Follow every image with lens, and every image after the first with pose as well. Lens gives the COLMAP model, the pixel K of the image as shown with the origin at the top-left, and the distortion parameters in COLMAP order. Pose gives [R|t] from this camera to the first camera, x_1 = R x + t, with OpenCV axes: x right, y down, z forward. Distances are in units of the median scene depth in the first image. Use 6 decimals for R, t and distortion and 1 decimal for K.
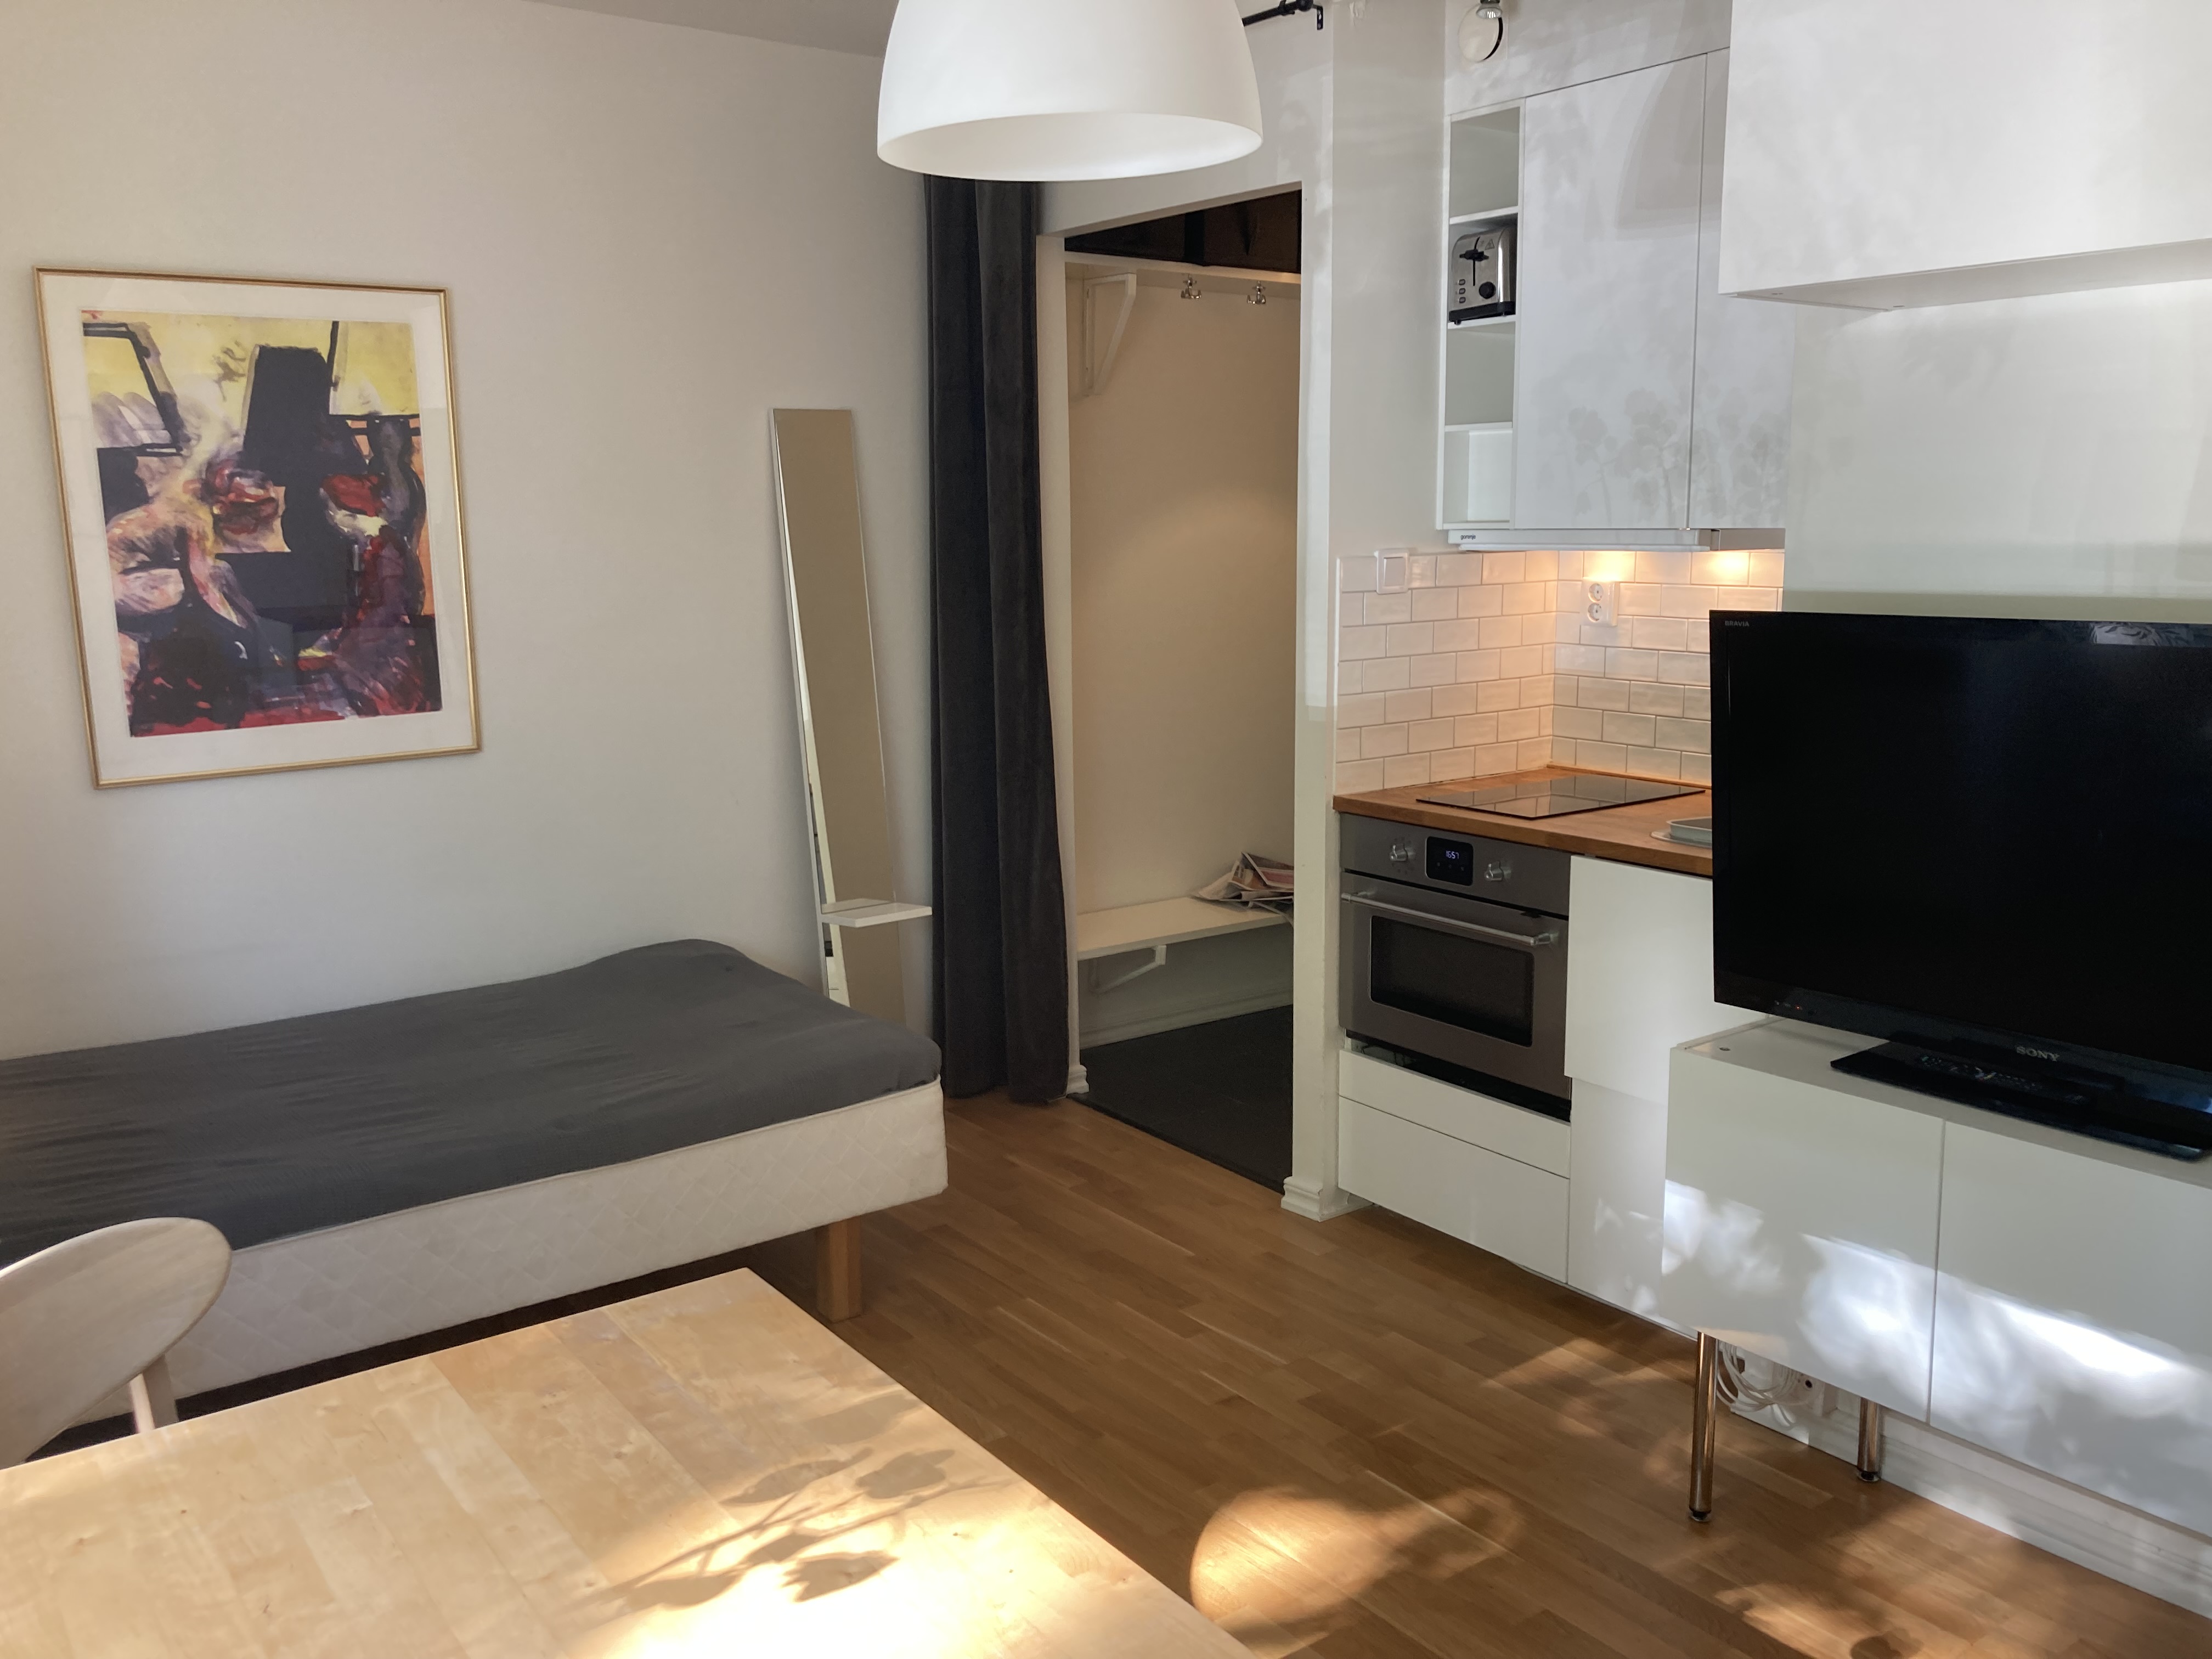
lens RADIAL K [[1826.8, 0, 1097.1], [0, 1826.8, 830.7], [0, 0, 1]] dist [0.032747, -0.035340]
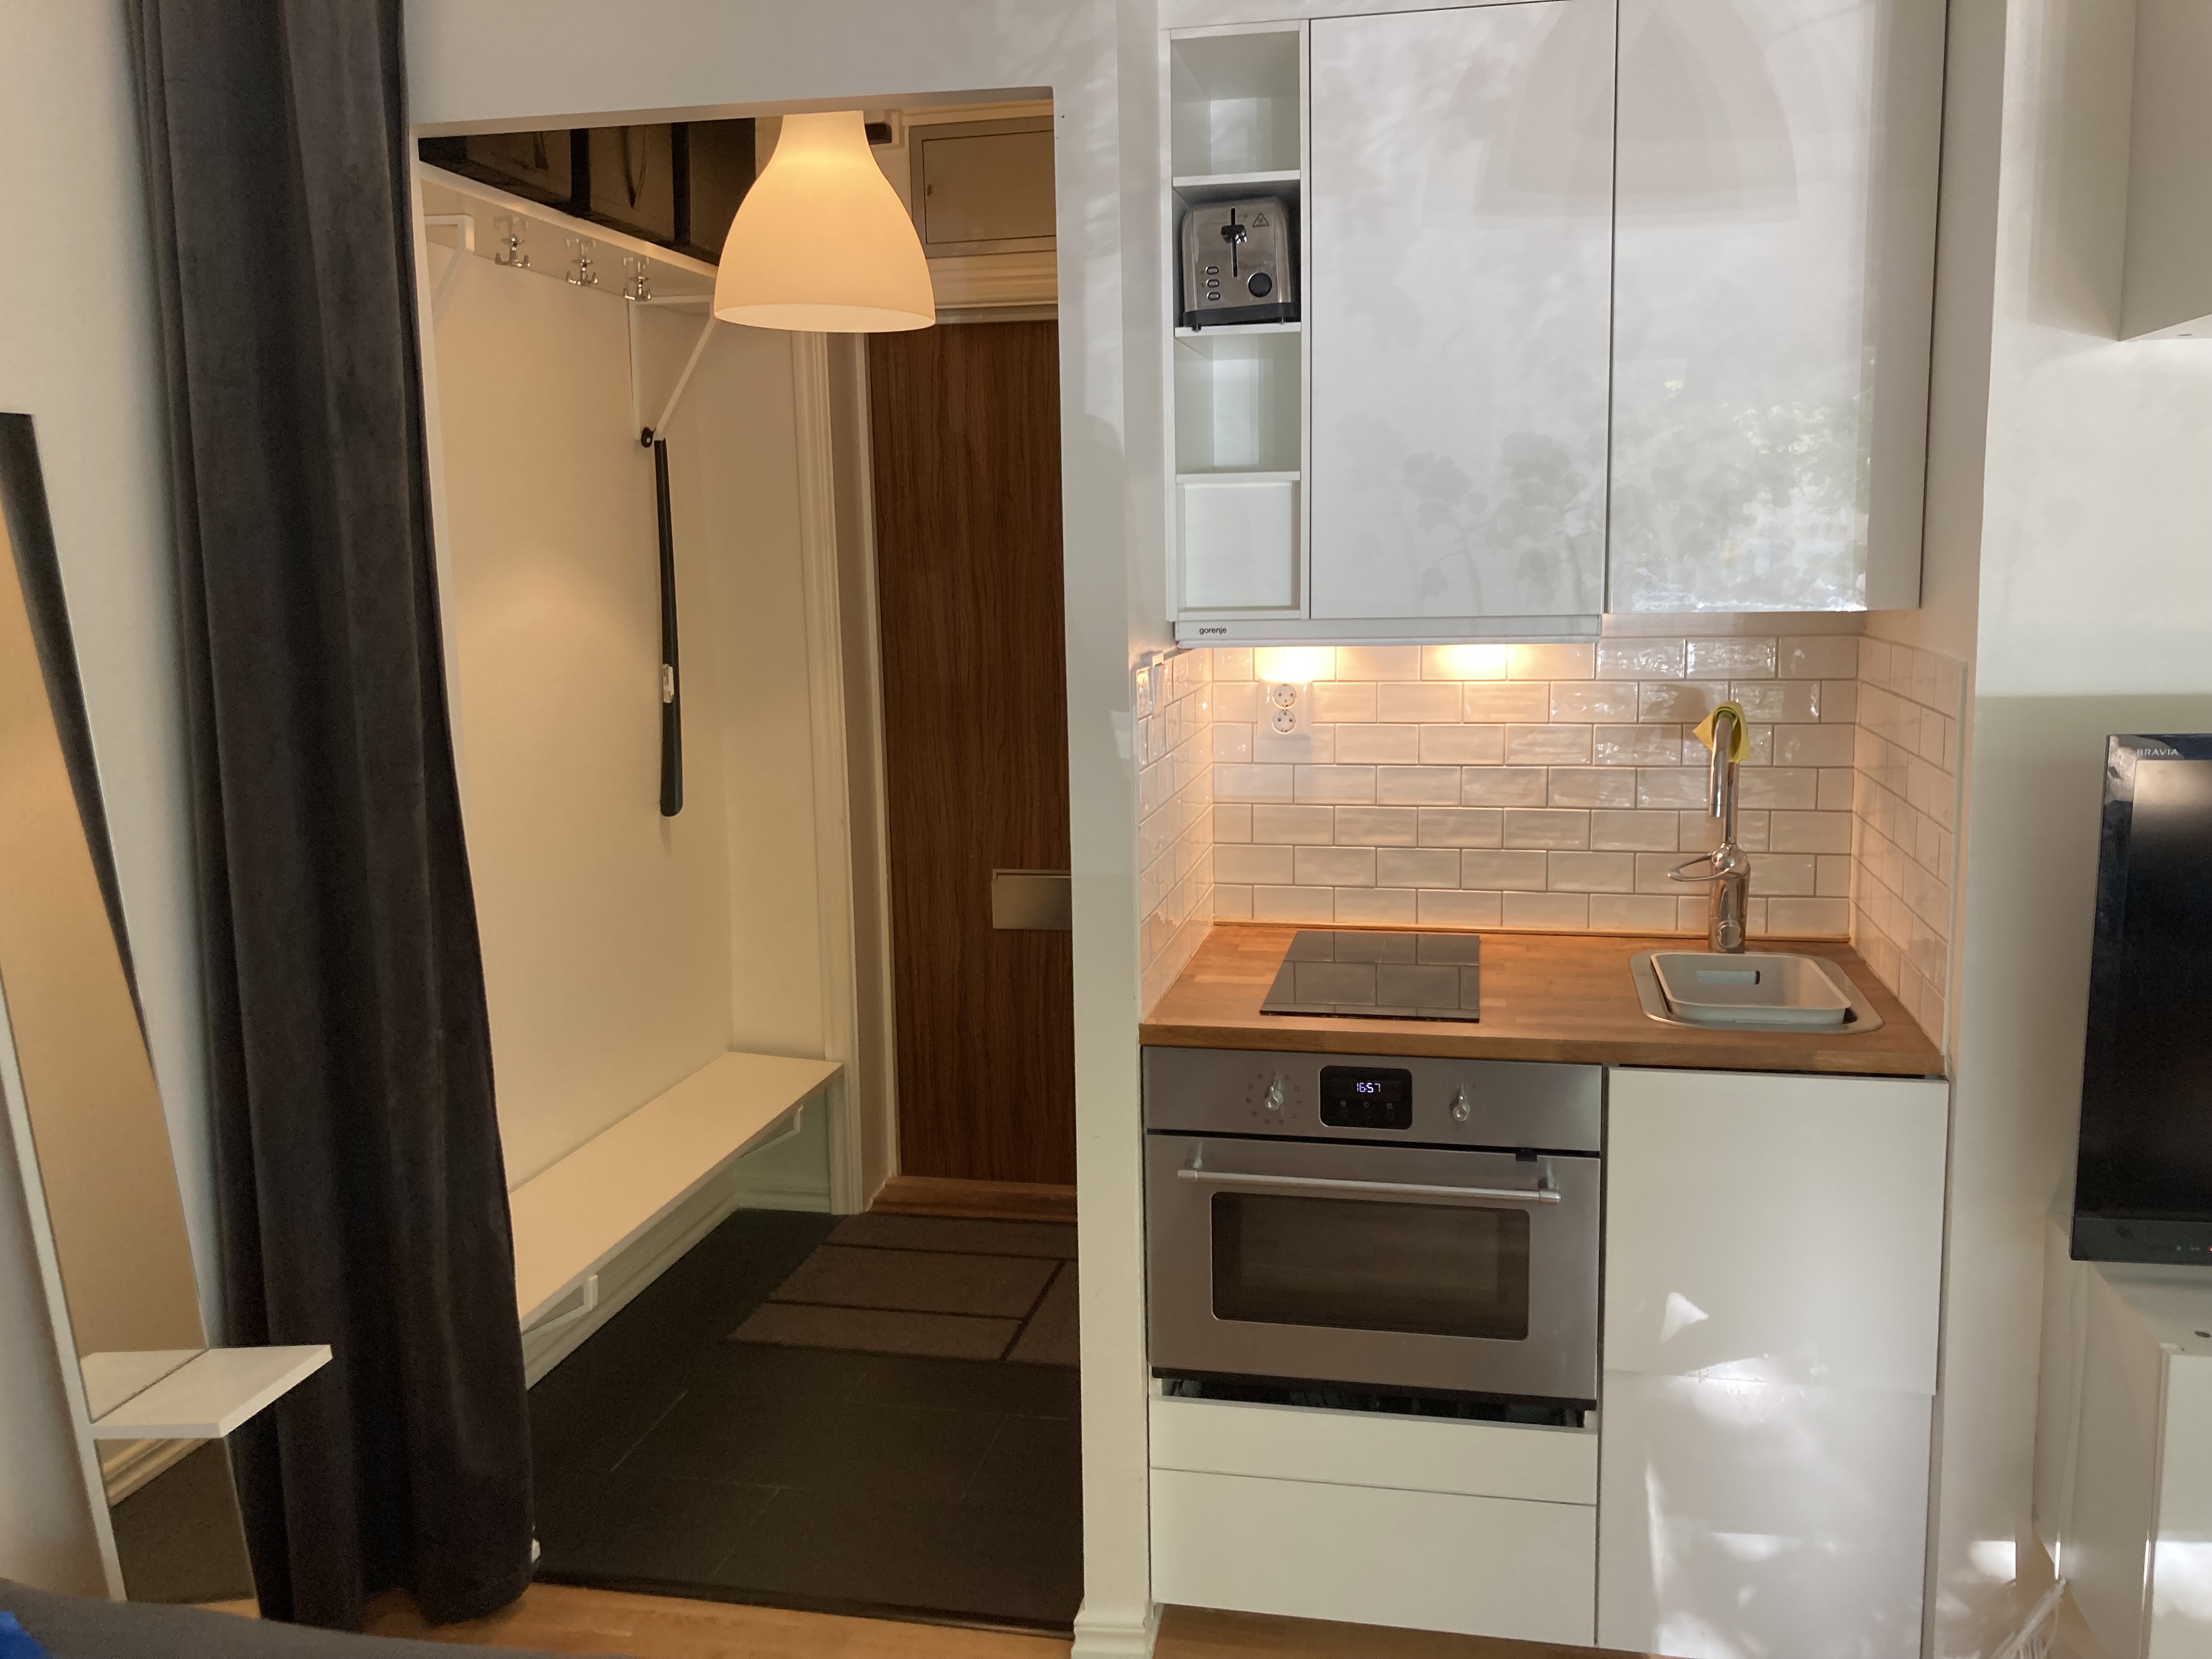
lens RADIAL K [[1826.8, 0, 1114.0], [0, 1826.8, 812.1], [0, 0, 1]] dist [0.032747, -0.035340]
pose [[0.742986, -0.101905, 0.661504, -0.335815], [0.127998, 0.991733, 0.009013, -0.113097], [-0.656954, 0.077975, 0.749887, 0.554953]]
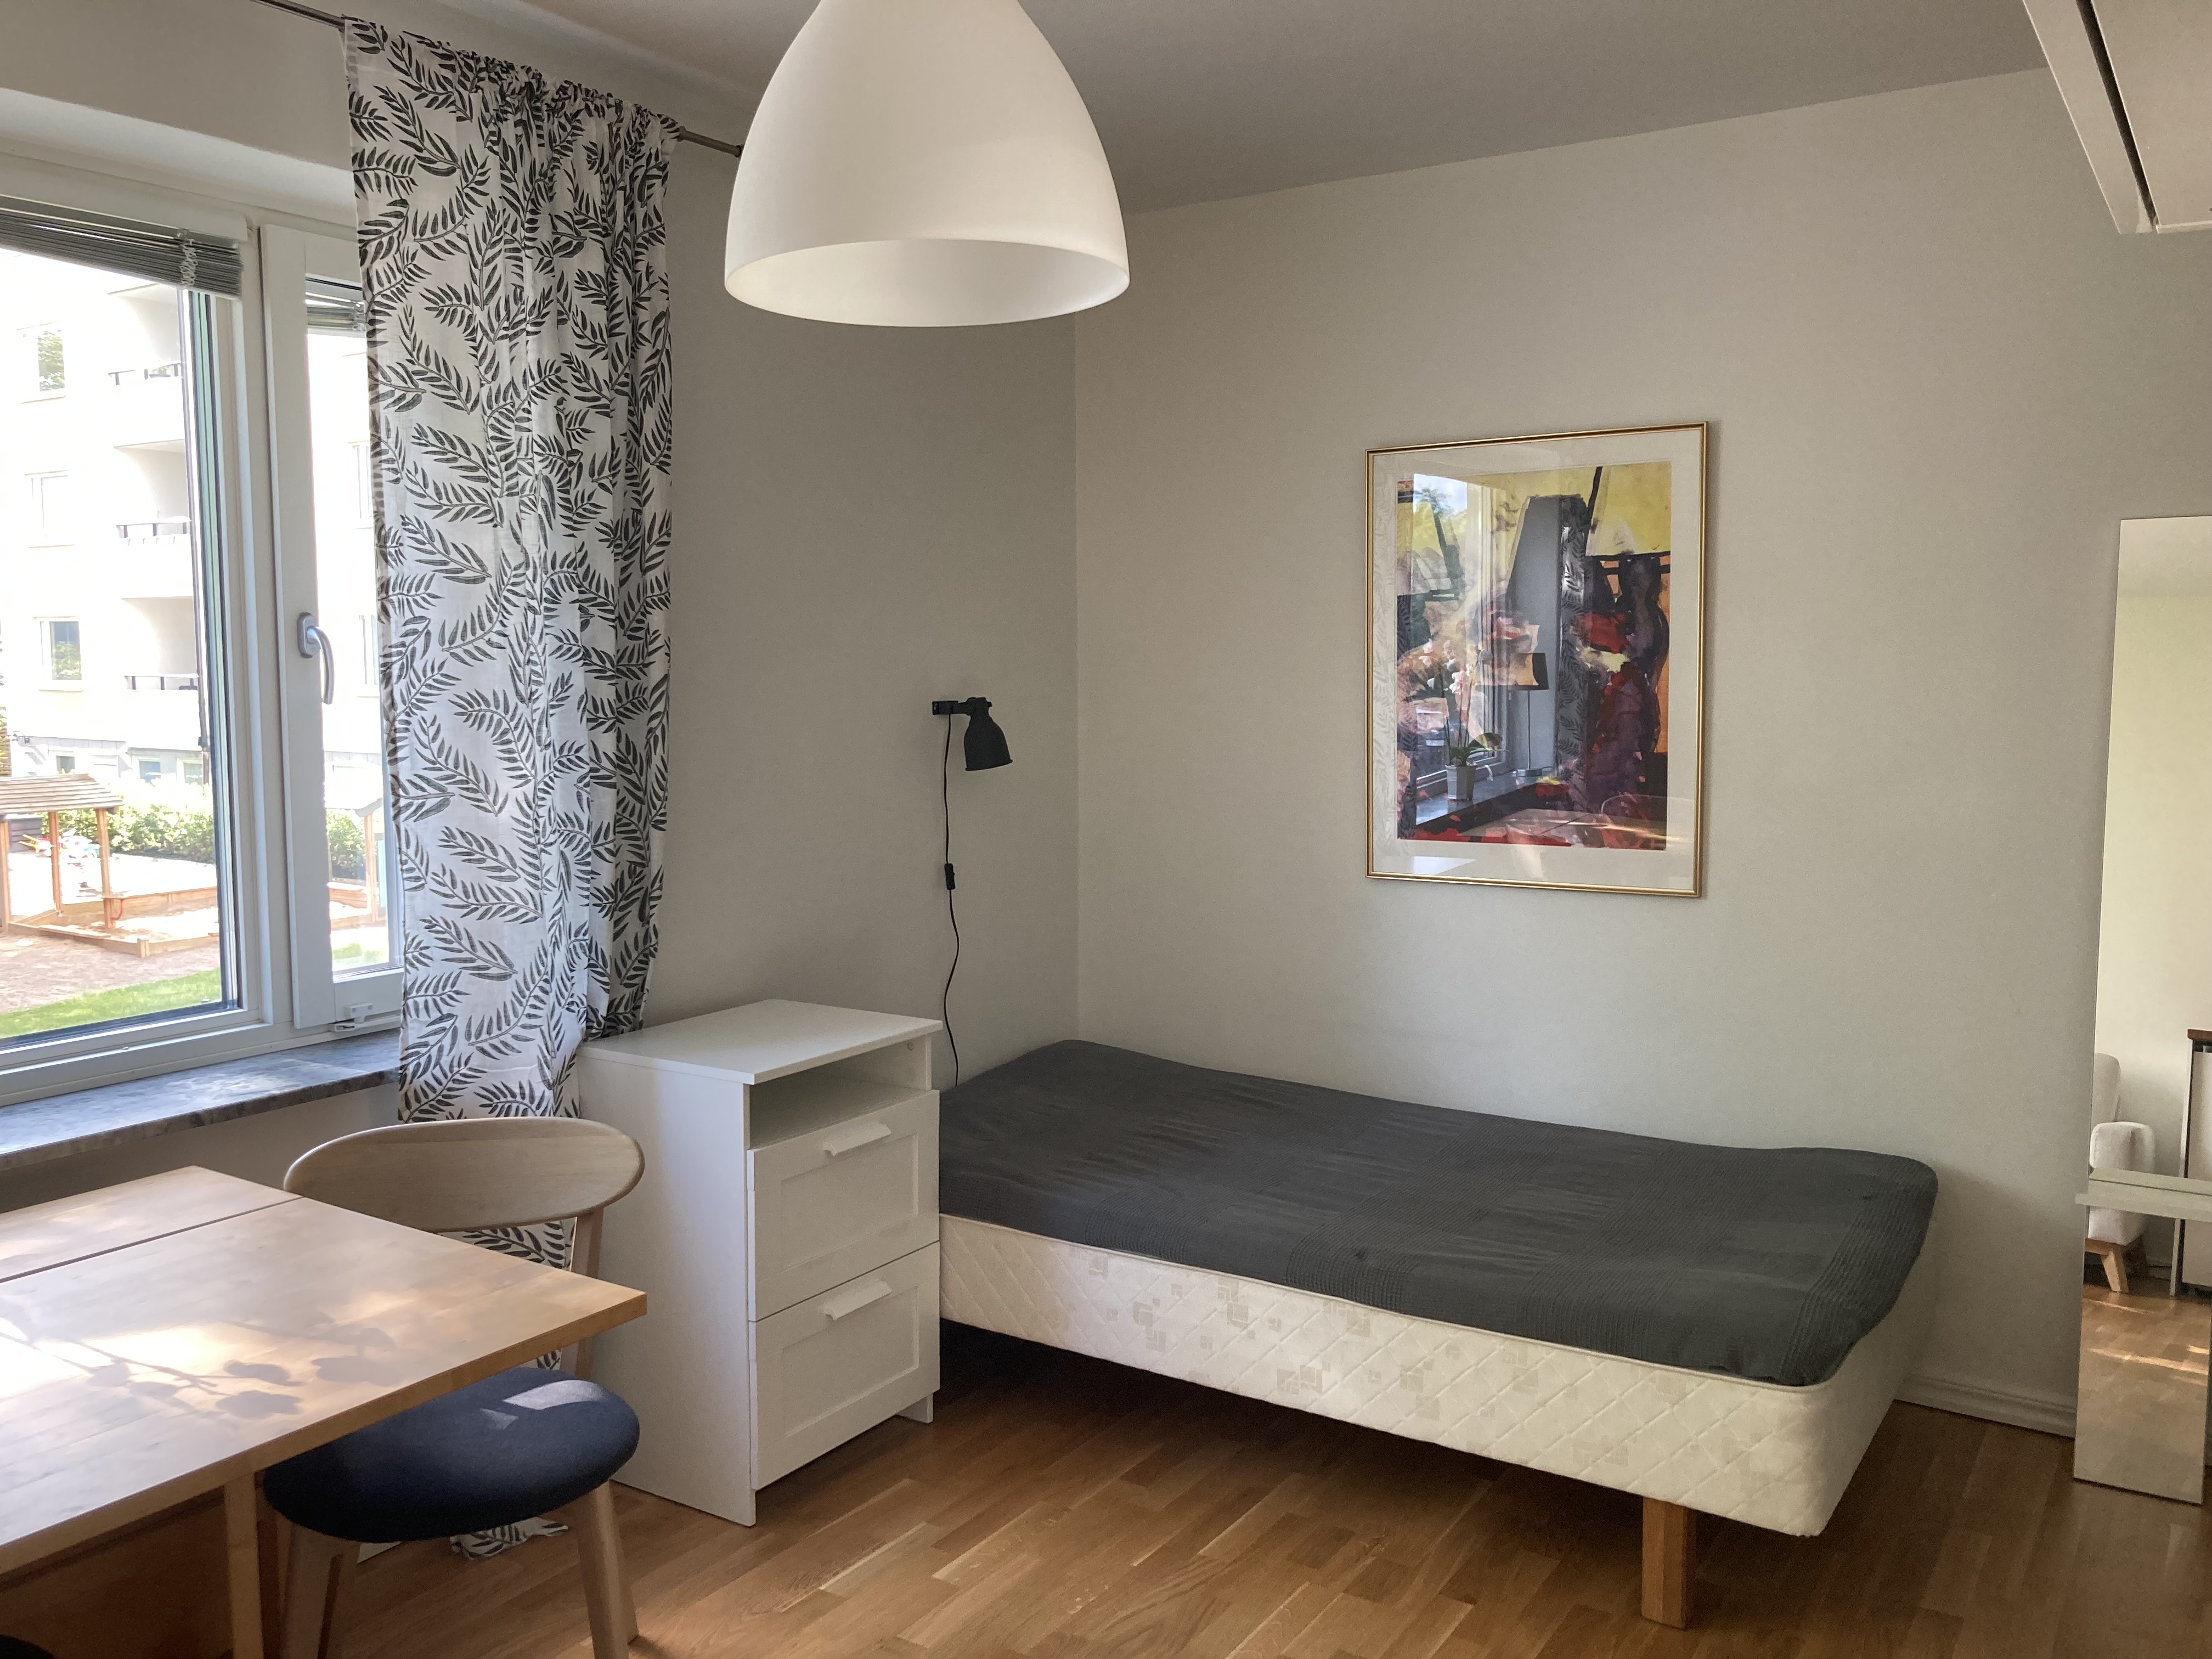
lens RADIAL K [[1826.8, 0, 1107.5], [0, 1826.8, 841.5], [0, 0, 1]] dist [0.032747, -0.035340]
pose [[0.338159, 0.104813, -0.935234, 0.473264], [-0.166315, 0.984792, 0.050231, -0.073103], [0.926276, 0.138557, 0.350449, 0.400277]]
